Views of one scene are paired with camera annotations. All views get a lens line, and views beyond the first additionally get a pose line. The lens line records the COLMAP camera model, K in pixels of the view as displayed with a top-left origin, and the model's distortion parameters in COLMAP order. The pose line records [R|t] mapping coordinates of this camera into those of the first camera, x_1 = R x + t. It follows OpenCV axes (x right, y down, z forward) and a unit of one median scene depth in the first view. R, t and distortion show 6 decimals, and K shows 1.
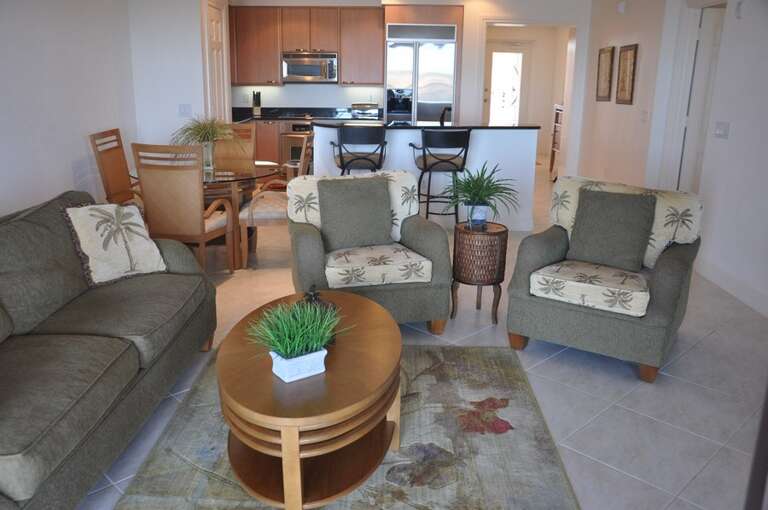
lens RADIAL K [[648.6, 0, 384.0], [0, 648.6, 255.0], [0, 0, 1]] dist [-0.125051, 0.150515]
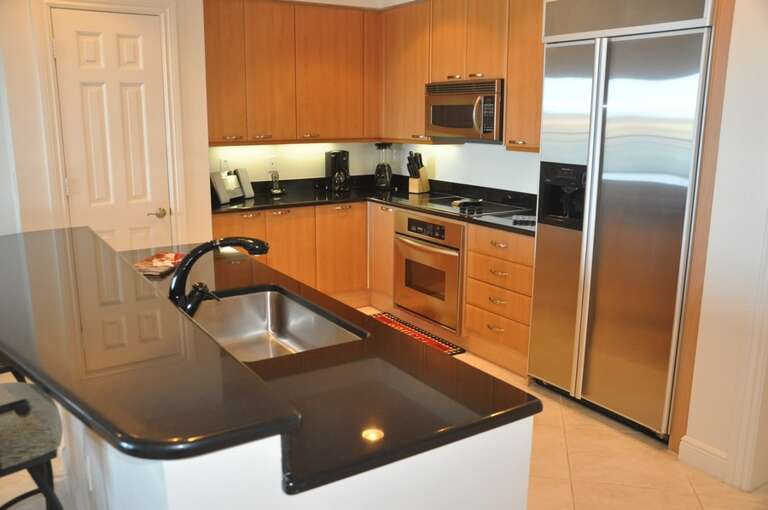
lens RADIAL K [[648.6, 0, 384.0], [0, 648.6, 255.0], [0, 0, 1]] dist [-0.125051, 0.150515]
pose [[0.549377, 0.166710, -0.818775, 0.284085], [-0.225899, 0.973038, 0.046547, -0.191831], [0.804459, 0.159388, 0.572225, 0.680531]]
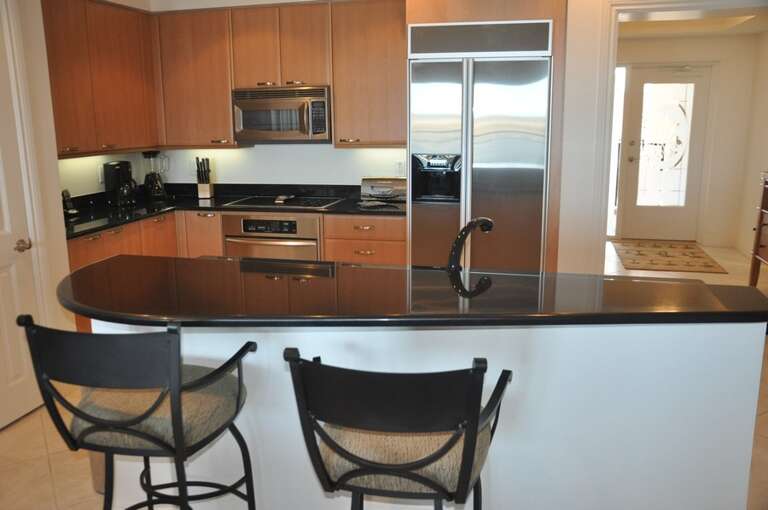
lens RADIAL K [[648.6, 0, 384.0], [0, 648.6, 255.0], [0, 0, 1]] dist [-0.125051, 0.150515]
pose [[0.972688, 0.024661, -0.230802, 0.099587], [-0.040114, 0.997238, -0.062506, -0.142222], [0.228623, 0.070057, 0.970991, 0.495785]]
